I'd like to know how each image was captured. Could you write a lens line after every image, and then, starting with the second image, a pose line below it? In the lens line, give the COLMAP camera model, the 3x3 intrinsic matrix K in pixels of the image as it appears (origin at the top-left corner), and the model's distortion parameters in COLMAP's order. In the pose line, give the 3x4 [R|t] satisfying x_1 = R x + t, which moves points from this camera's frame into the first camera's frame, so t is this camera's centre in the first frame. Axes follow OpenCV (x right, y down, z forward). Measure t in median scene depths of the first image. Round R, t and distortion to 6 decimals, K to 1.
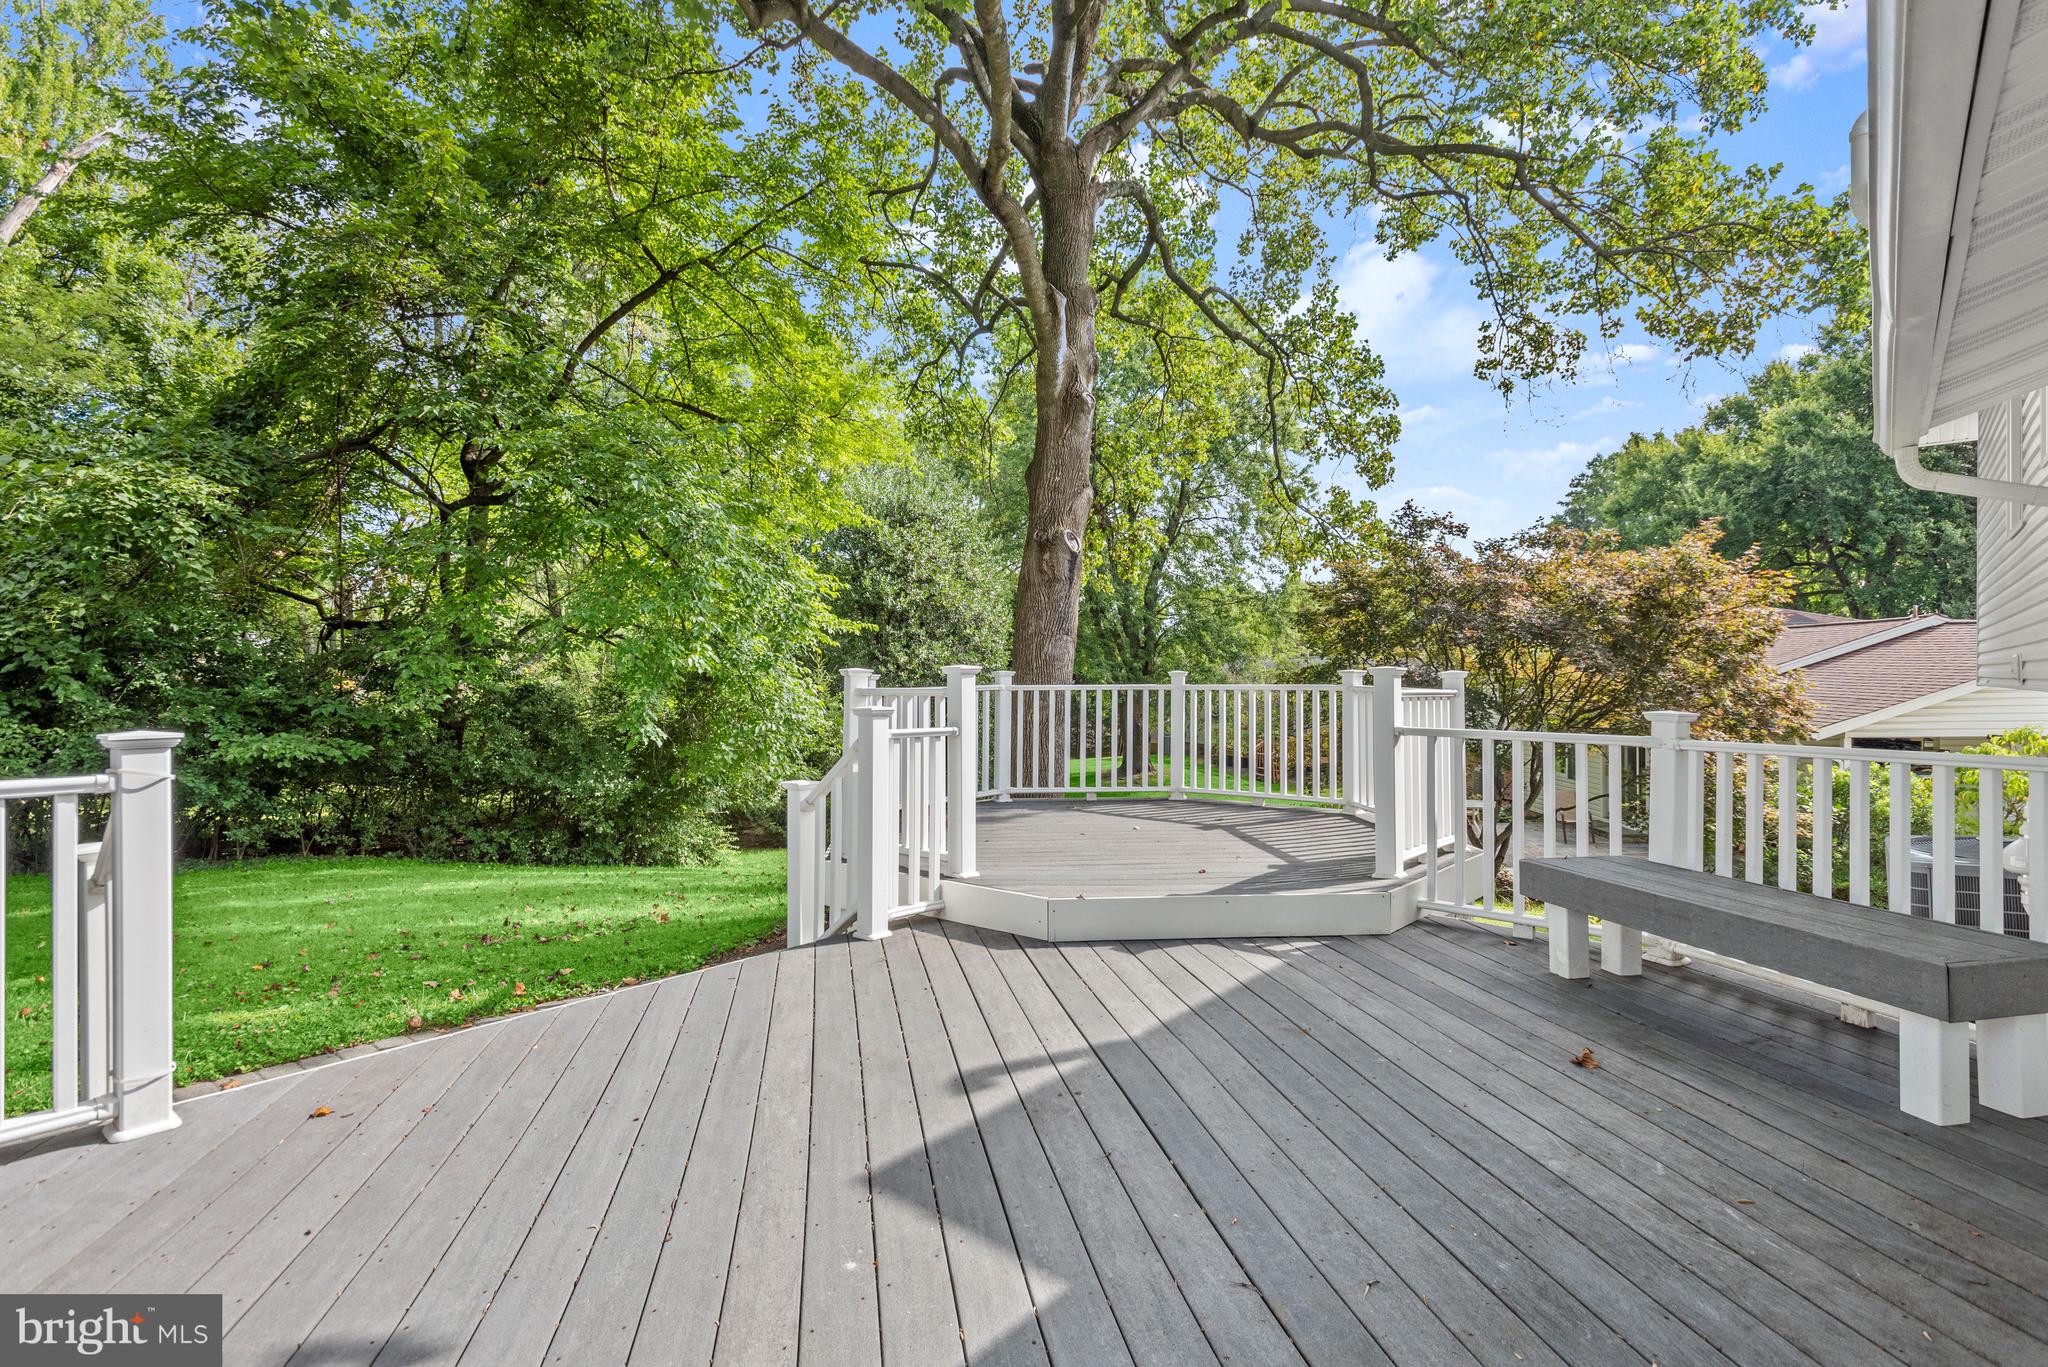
lens RADIAL K [[994.4, 0, 1024.1], [0, 994.4, 699.0], [0, 0, 1]] dist [-0.001330, 0.010036]
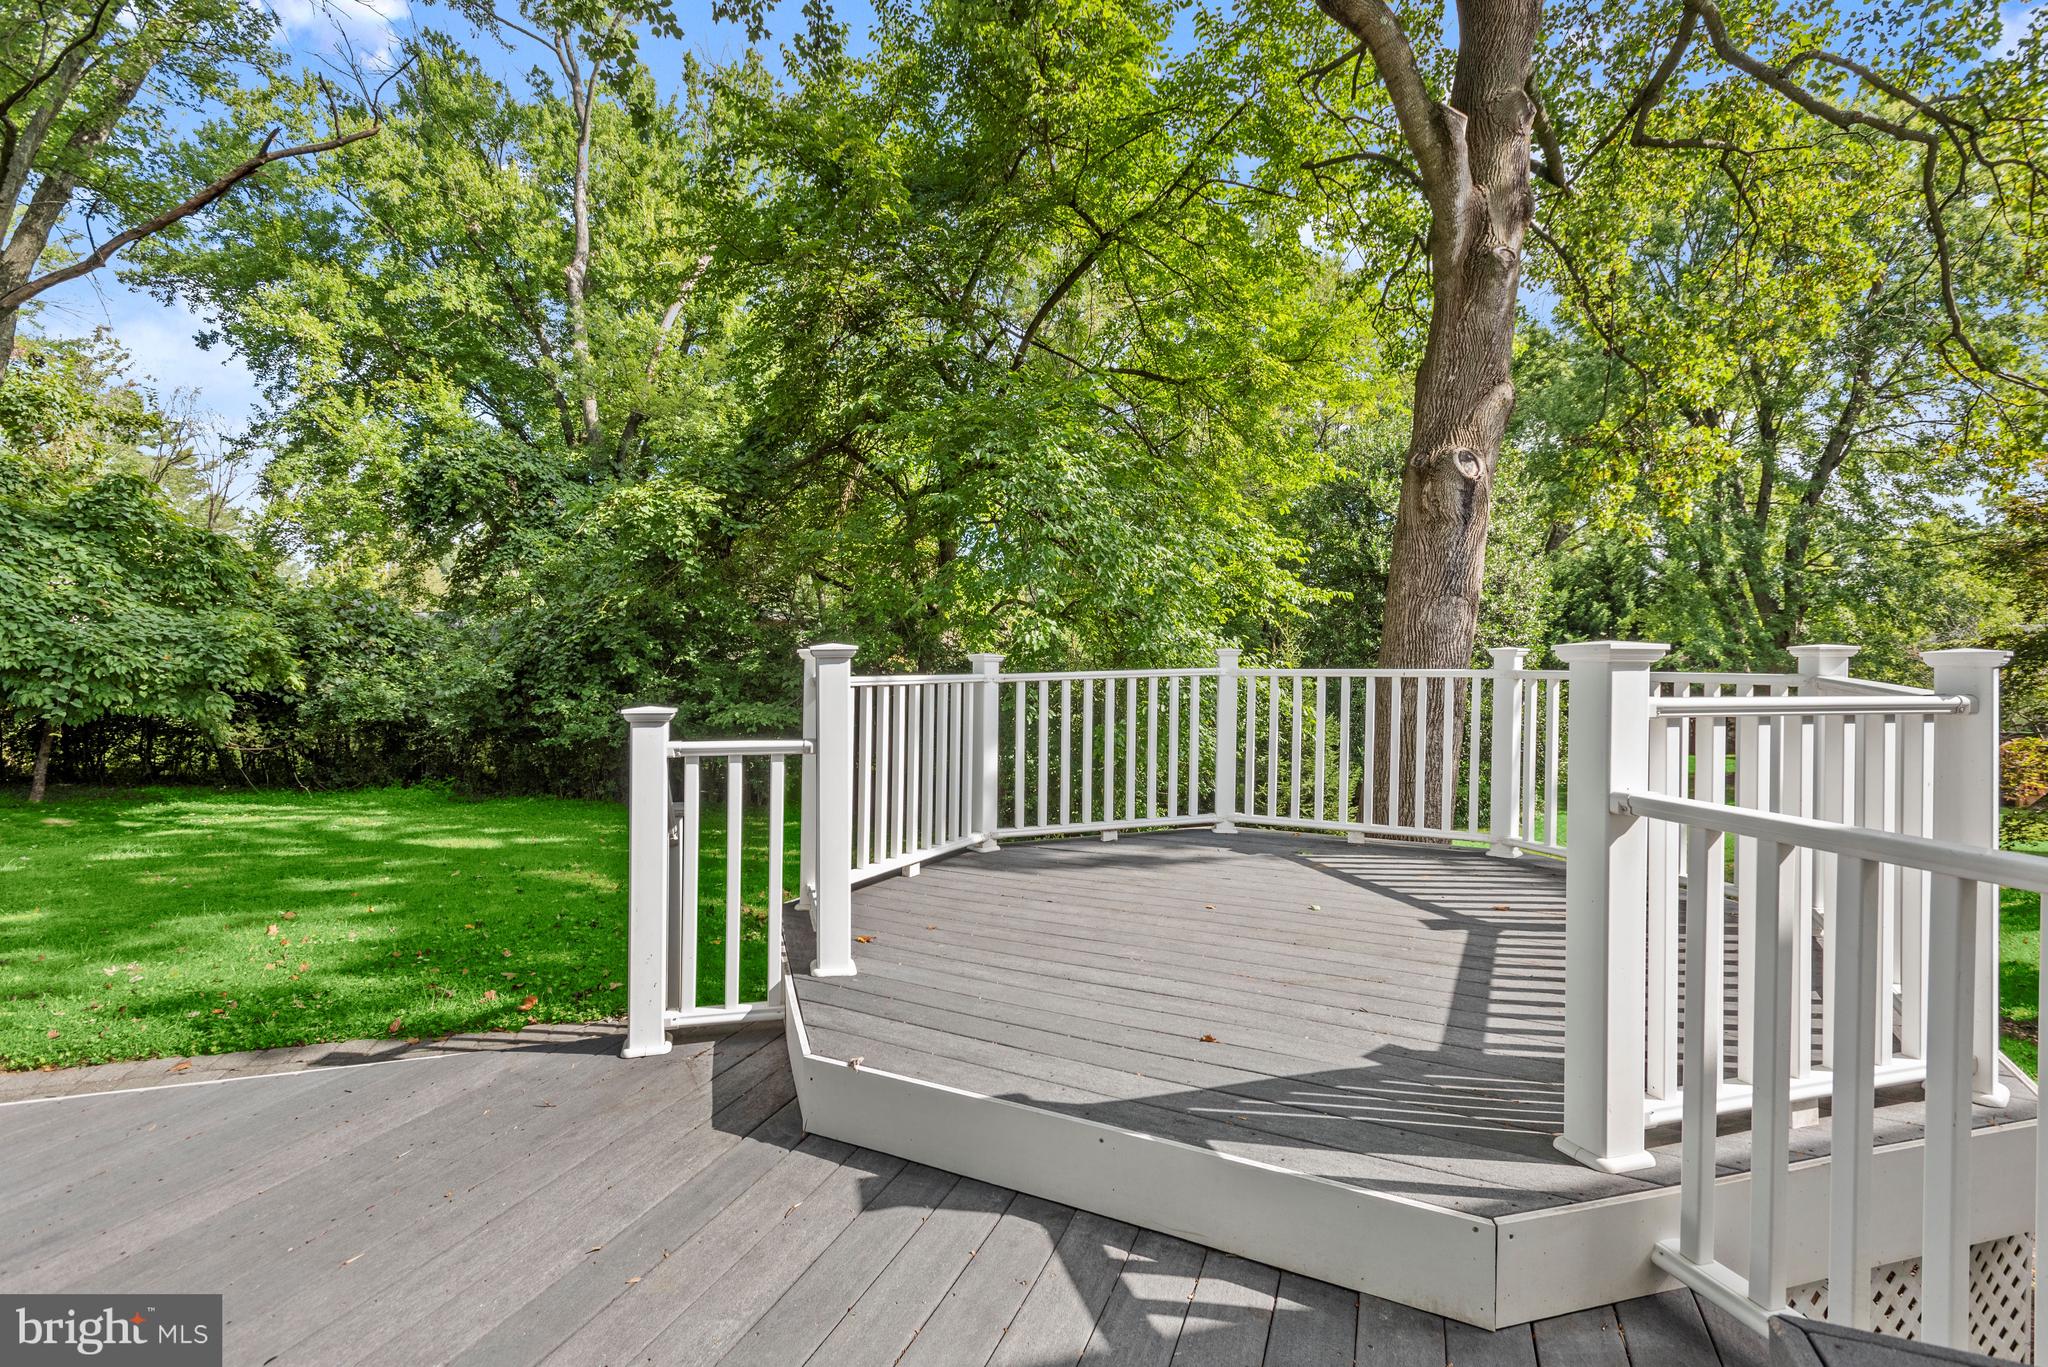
lens RADIAL K [[988.6, 0, 1019.5], [0, 988.6, 686.1], [0, 0, 1]] dist [0.019764, -0.007664]
pose [[0.837814, 0.018087, -0.545656, 0.157346], [-0.010989, 0.999807, 0.016267, -0.007419], [0.545845, -0.007632, 0.837851, 0.215064]]
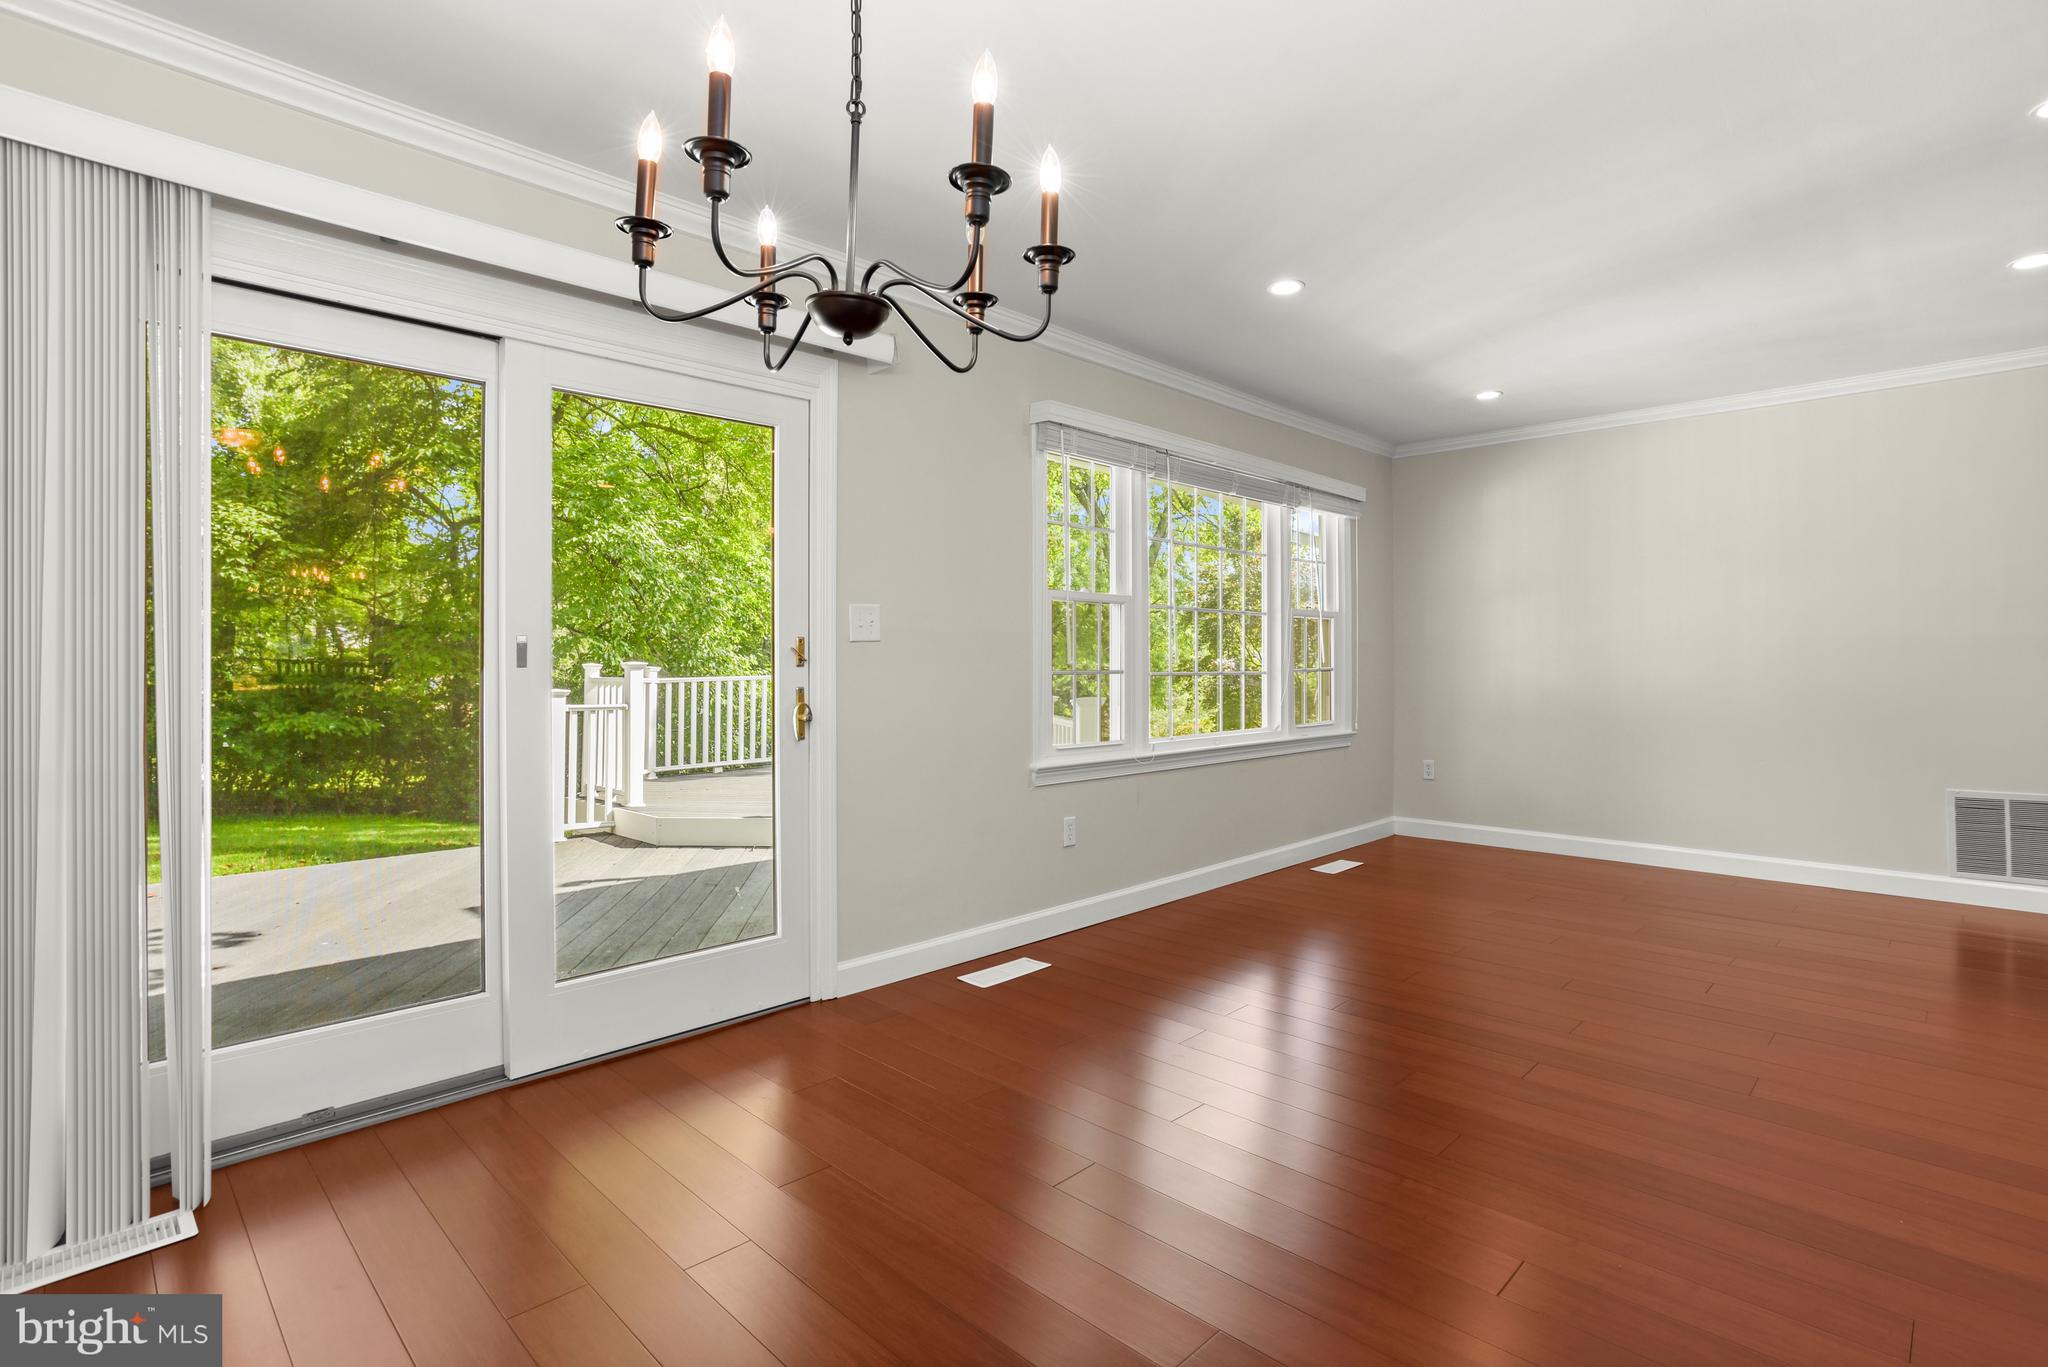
lens RADIAL K [[979.9, 0, 1024.0], [0, 979.9, 683.5], [0, 0, 1]] dist [-0.003454, -0.000426]
pose [[0.996965, -0.002527, -0.077808, 0.257334], [0.002766, 0.999992, 0.002958, -0.002889], [0.077800, -0.003165, 0.996964, -0.167225]]
